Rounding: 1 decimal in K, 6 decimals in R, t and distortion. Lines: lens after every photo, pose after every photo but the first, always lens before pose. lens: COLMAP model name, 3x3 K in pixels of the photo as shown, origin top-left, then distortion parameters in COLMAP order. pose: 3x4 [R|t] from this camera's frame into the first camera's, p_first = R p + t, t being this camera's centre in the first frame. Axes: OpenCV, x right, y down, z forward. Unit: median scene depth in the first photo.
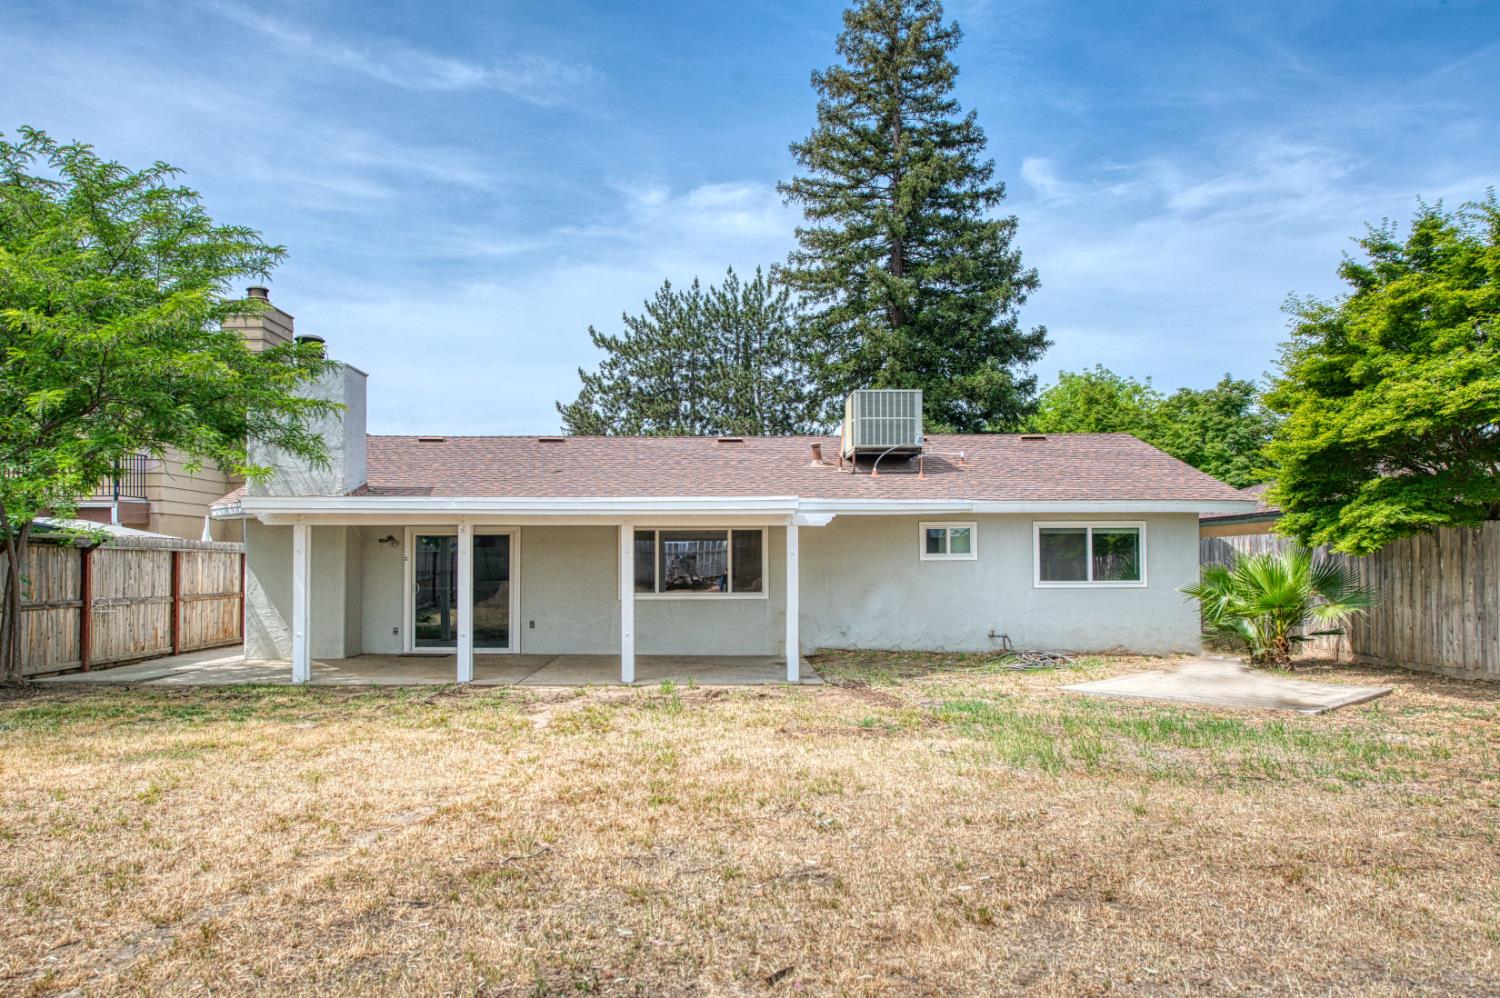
lens RADIAL K [[1004.3, 0, 750.0], [0, 1004.3, 525.5], [0, 0, 1]] dist [0.004349, 0.000667]
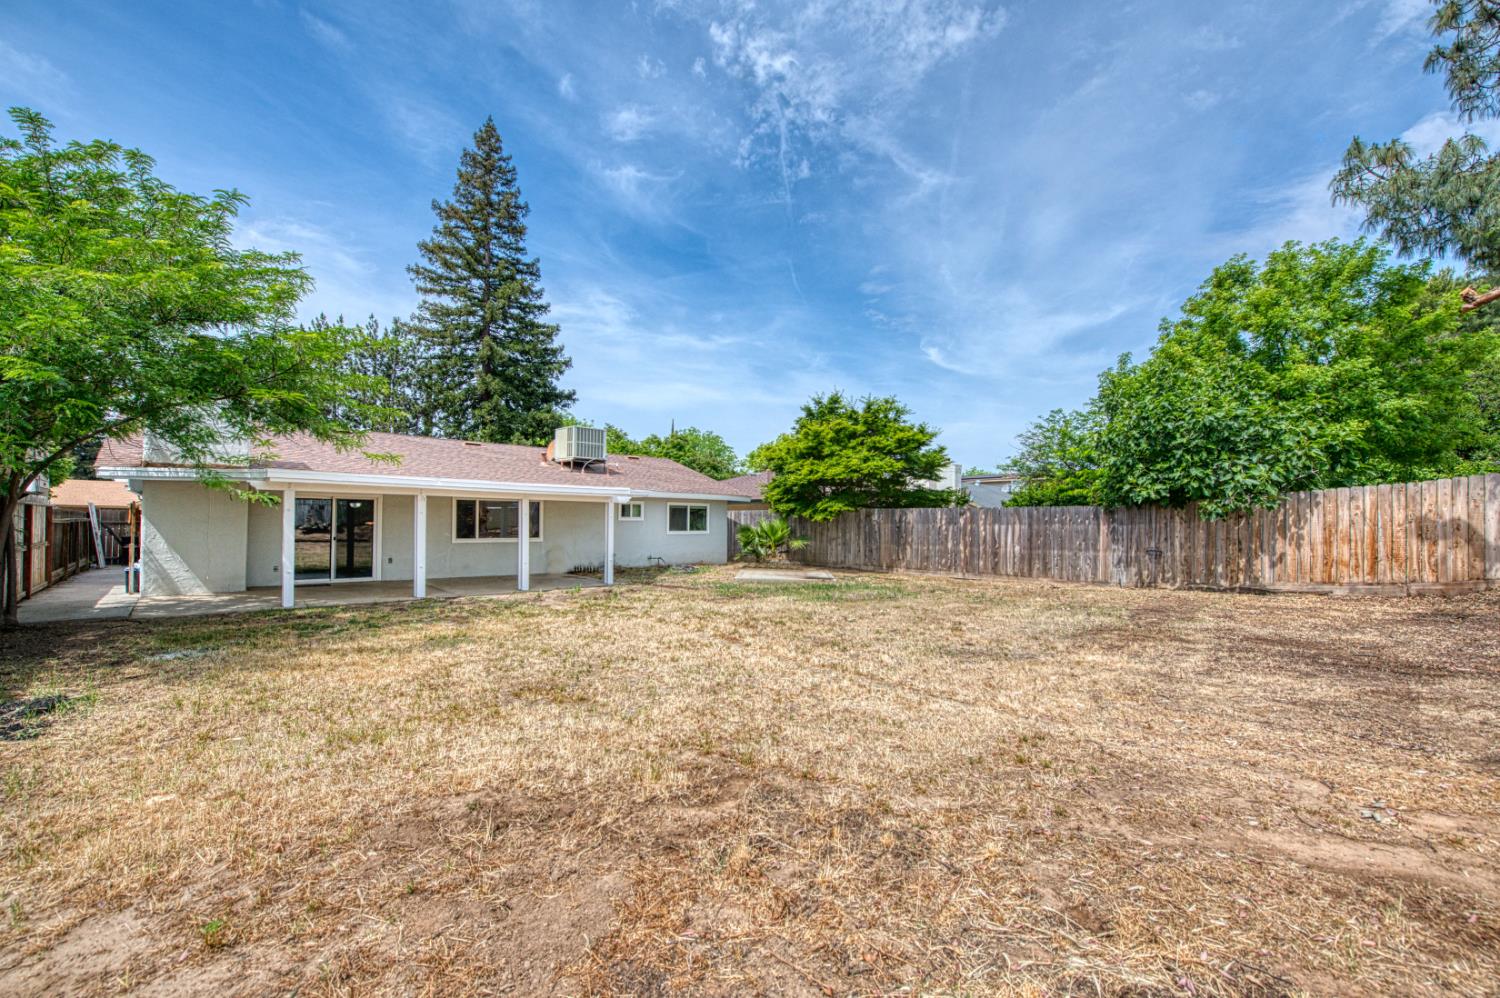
lens RADIAL K [[604.5, 0, 750.0], [0, 604.5, 499.0], [0, 0, 1]] dist [-0.013599, -0.000001]
pose [[0.726883, 0.033988, 0.685919, -0.385932], [-0.035876, 0.999290, -0.011497, -0.001745], [-0.685823, -0.016251, 0.727587, -0.014516]]
